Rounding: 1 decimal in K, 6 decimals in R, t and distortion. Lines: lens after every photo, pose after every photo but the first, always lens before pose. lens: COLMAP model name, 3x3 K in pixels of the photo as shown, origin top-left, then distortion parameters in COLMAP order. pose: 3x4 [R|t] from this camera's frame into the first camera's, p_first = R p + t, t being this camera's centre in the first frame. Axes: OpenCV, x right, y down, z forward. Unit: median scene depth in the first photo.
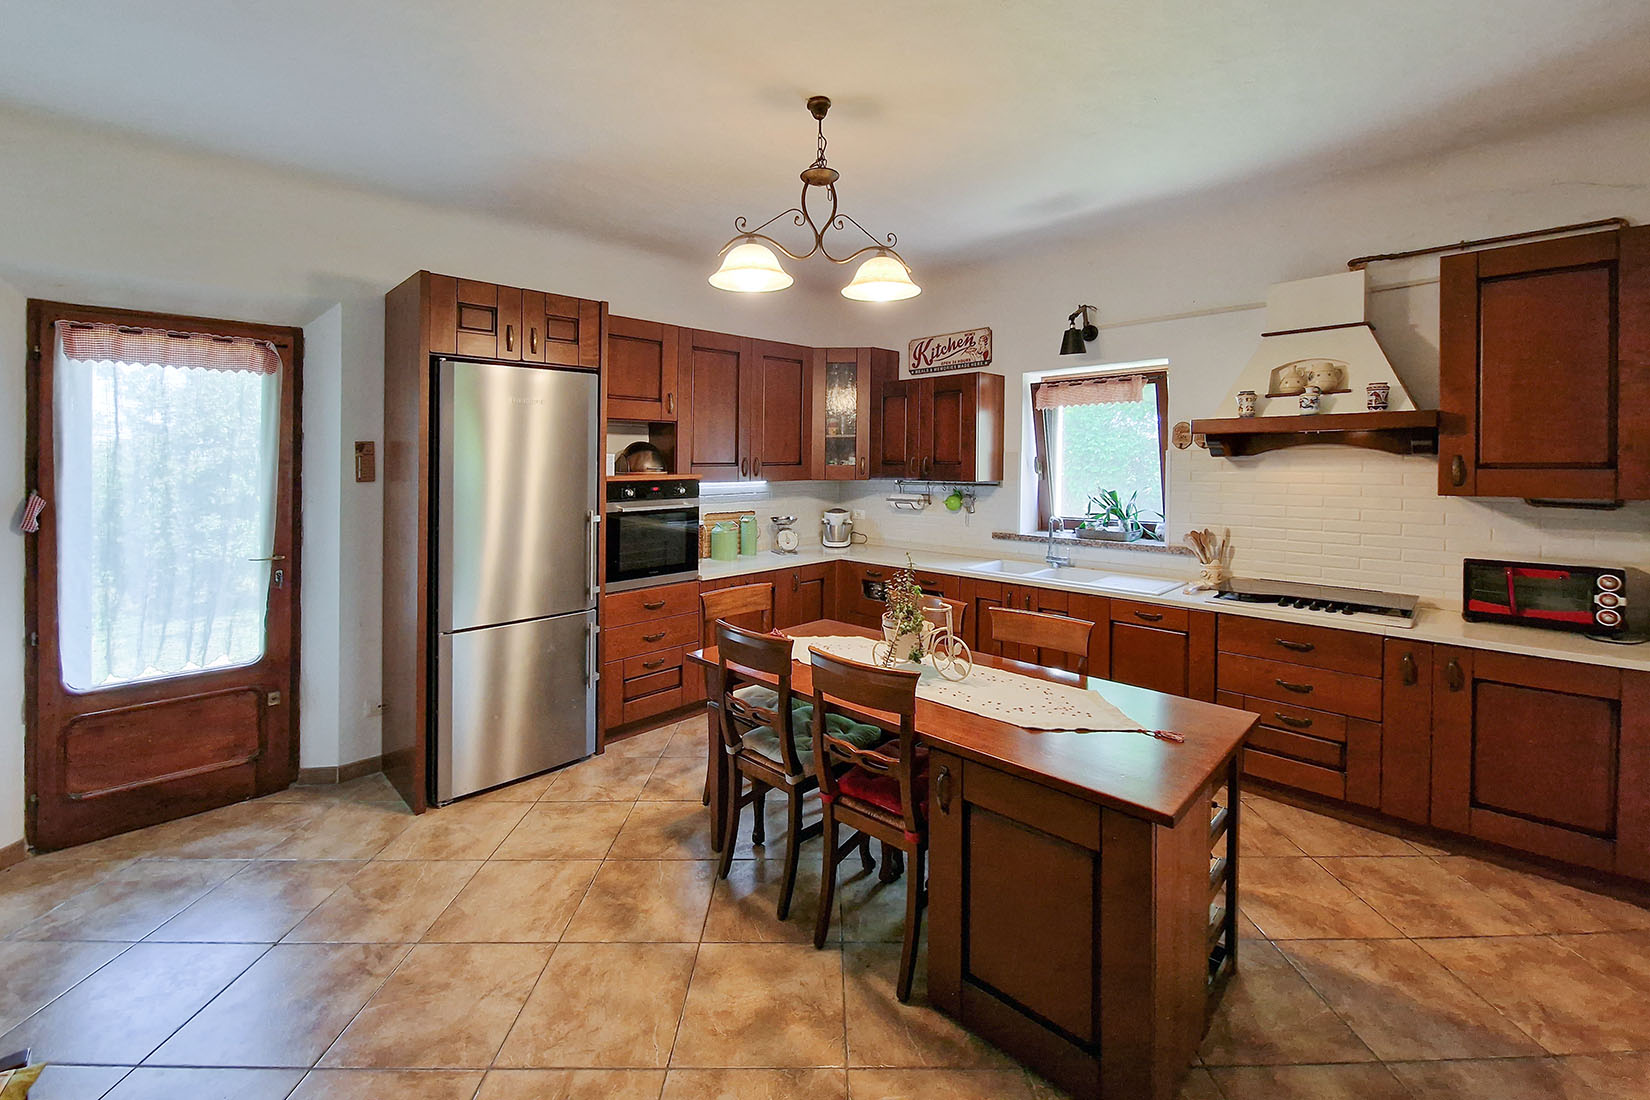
lens RADIAL K [[687.4, 0, 825.0], [0, 687.4, 550.0], [0, 0, 1]] dist [-0.001849, -0.000941]
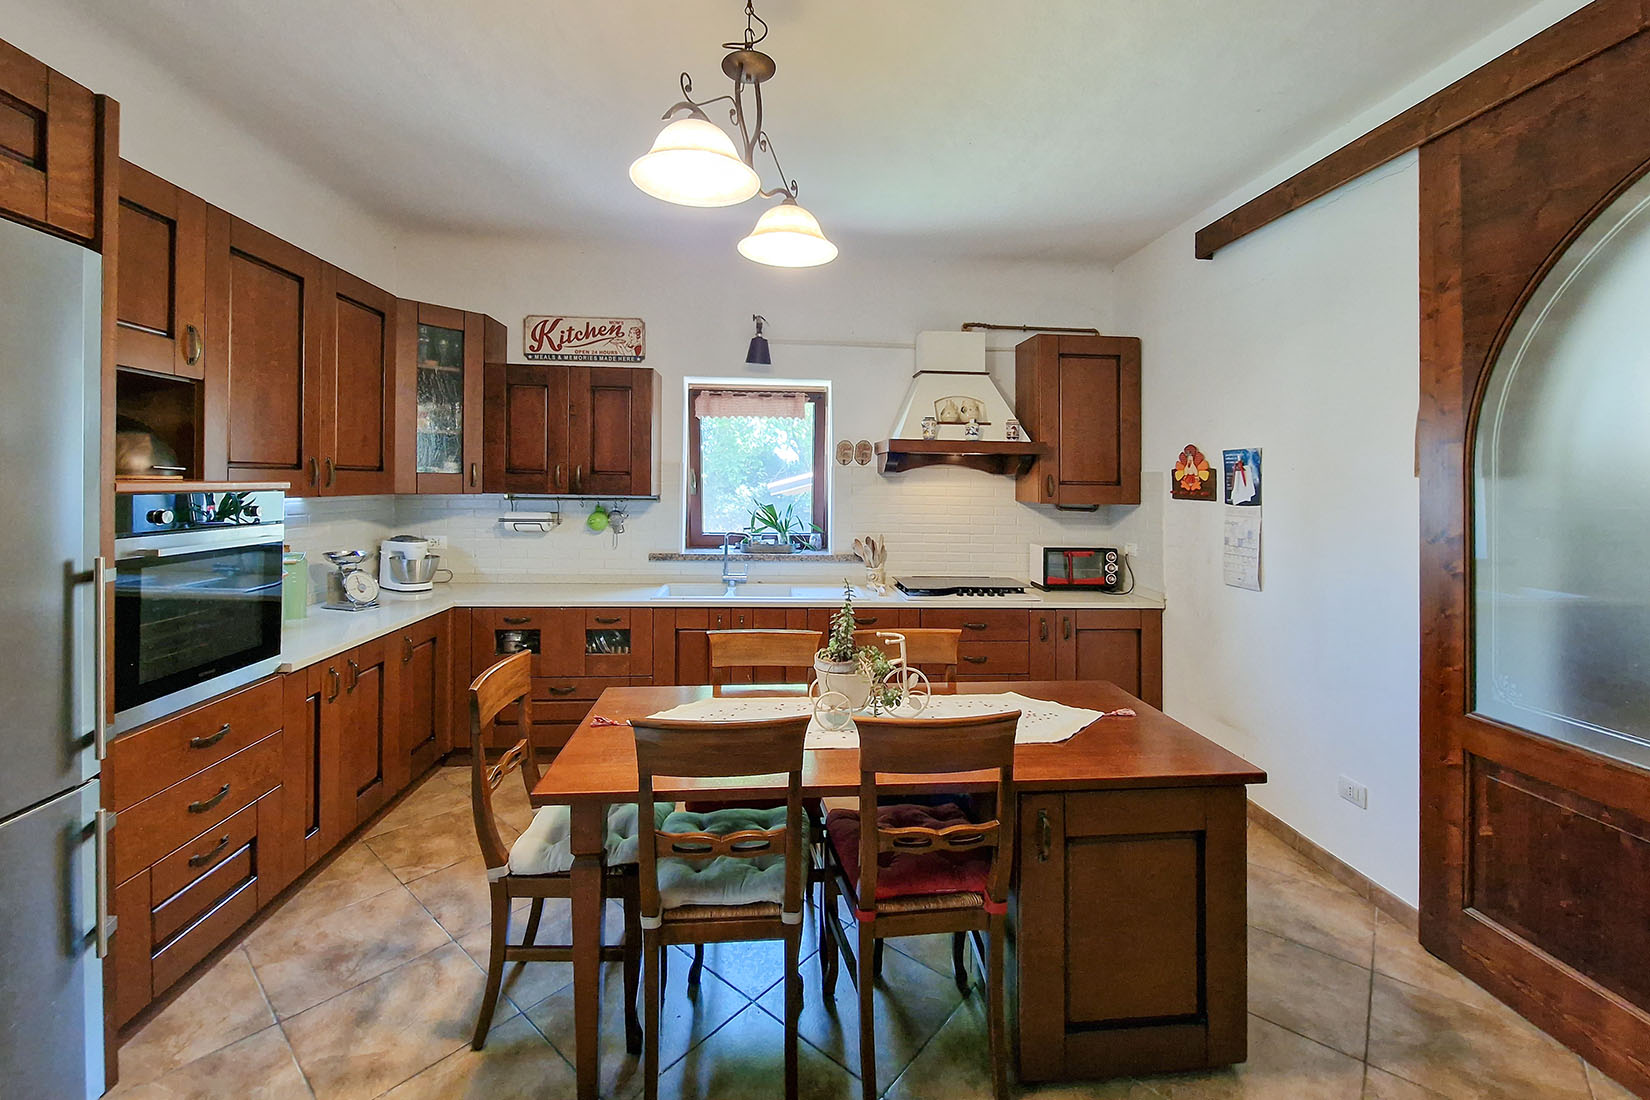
lens RADIAL K [[687.4, 0, 825.0], [0, 687.4, 550.0], [0, 0, 1]] dist [-0.001849, -0.000941]
pose [[0.641337, -0.059642, 0.764938, -0.326958], [0.080907, 0.996673, 0.009876, -0.024444], [-0.762982, 0.055555, 0.644028, 0.309329]]
